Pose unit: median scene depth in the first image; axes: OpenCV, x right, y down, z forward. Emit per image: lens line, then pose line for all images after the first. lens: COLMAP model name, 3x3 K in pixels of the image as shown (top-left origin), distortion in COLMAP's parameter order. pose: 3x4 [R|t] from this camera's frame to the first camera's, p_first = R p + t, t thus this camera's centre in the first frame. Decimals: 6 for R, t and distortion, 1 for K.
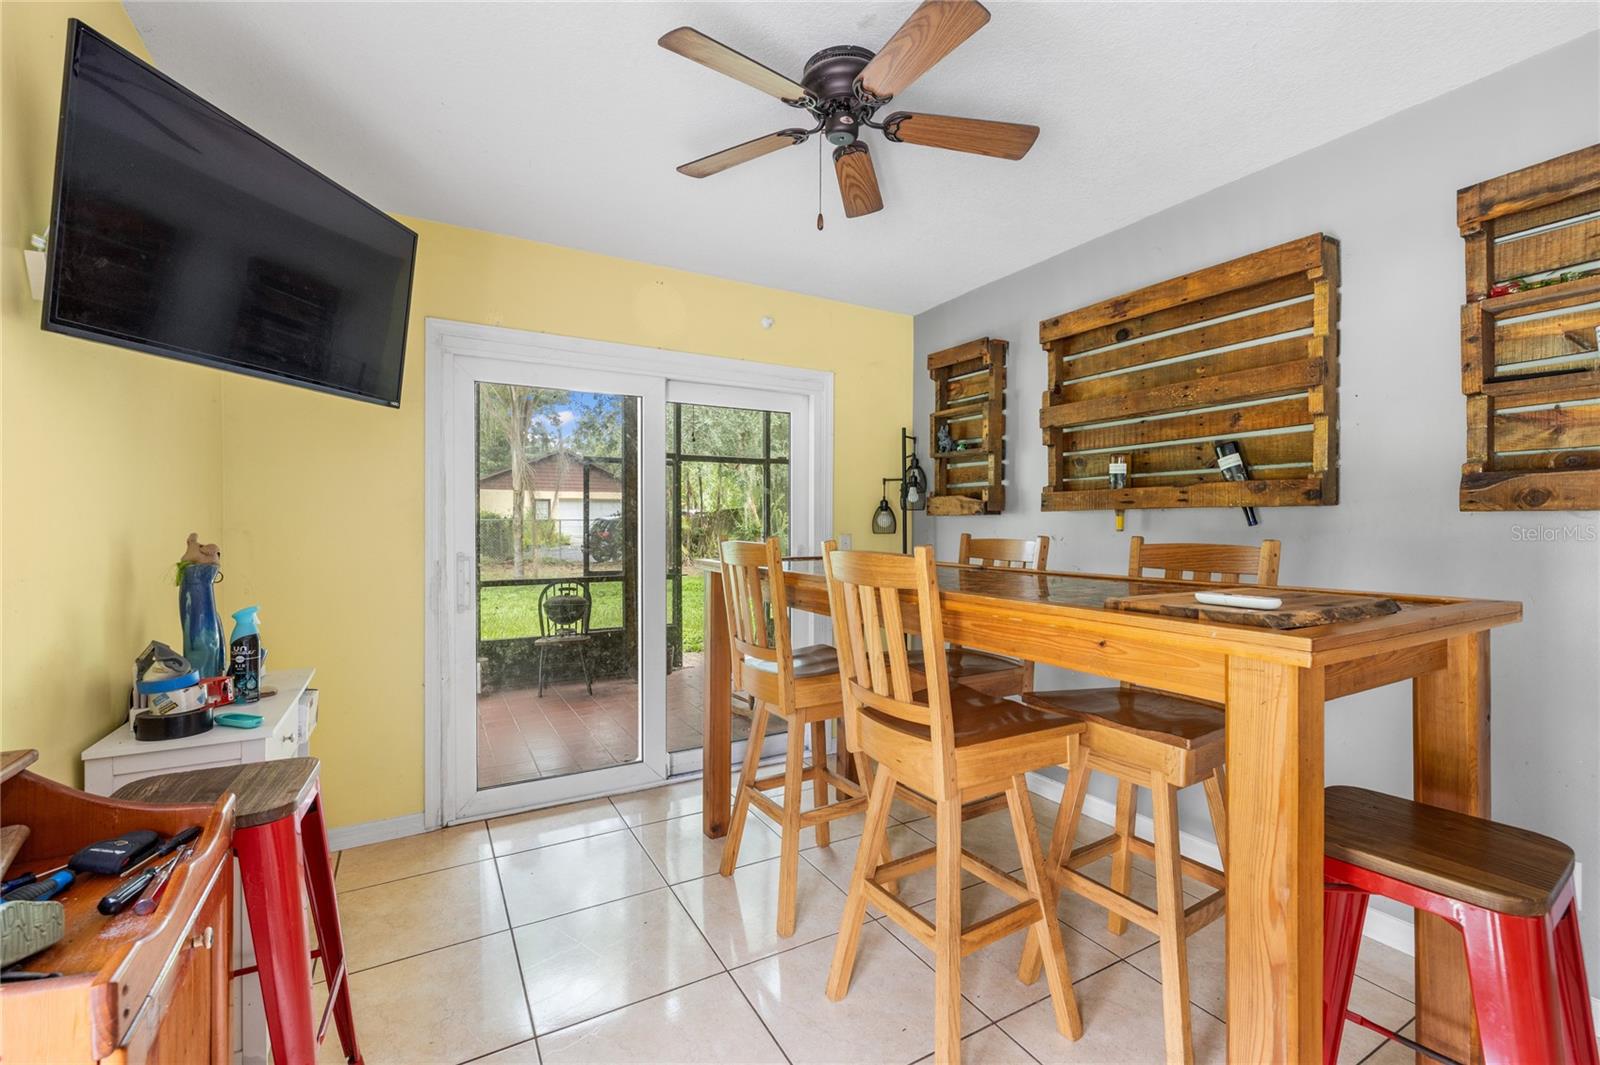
lens RADIAL K [[675.6, 0, 803.4], [0, 675.6, 530.0], [0, 0, 1]] dist [0.000443, 0.000270]
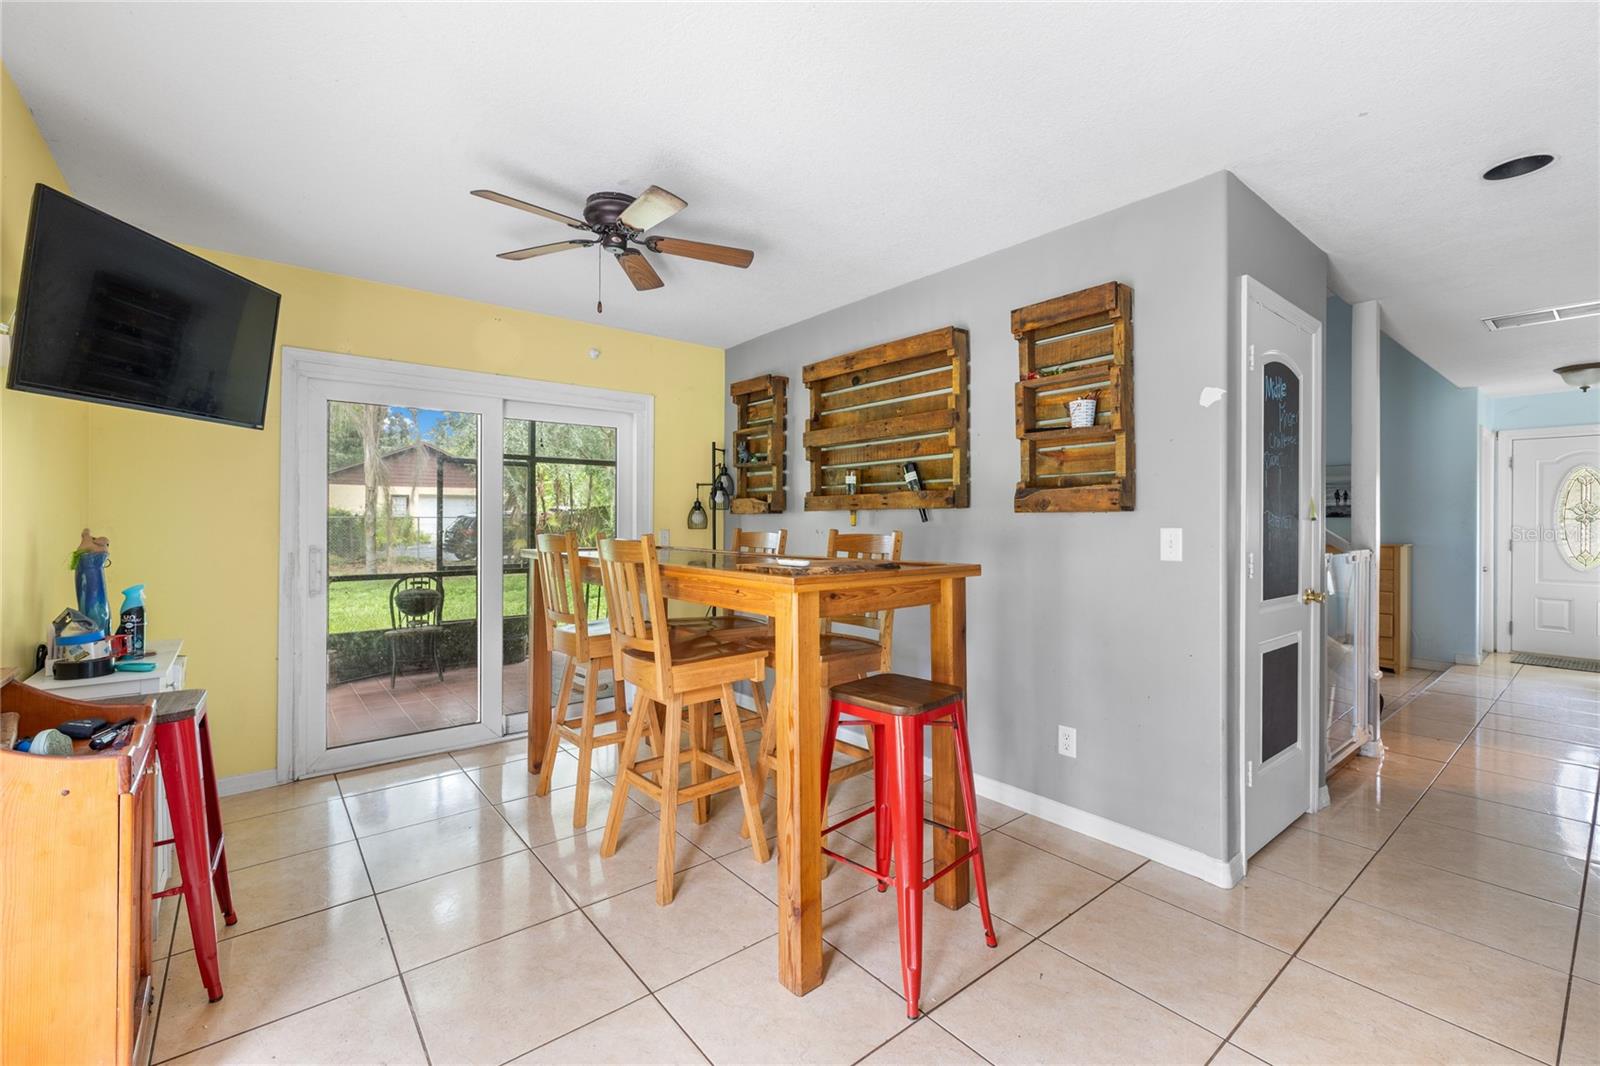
lens RADIAL K [[675.6, 0, 800.4], [0, 675.6, 516.1], [0, 0, 1]] dist [0.000443, 0.000270]
pose [[0.986390, 0.000140, 0.164424, 0.164619], [0.002501, 0.999871, -0.015857, 0.003349], [-0.164405, 0.016053, 0.986262, -0.362866]]
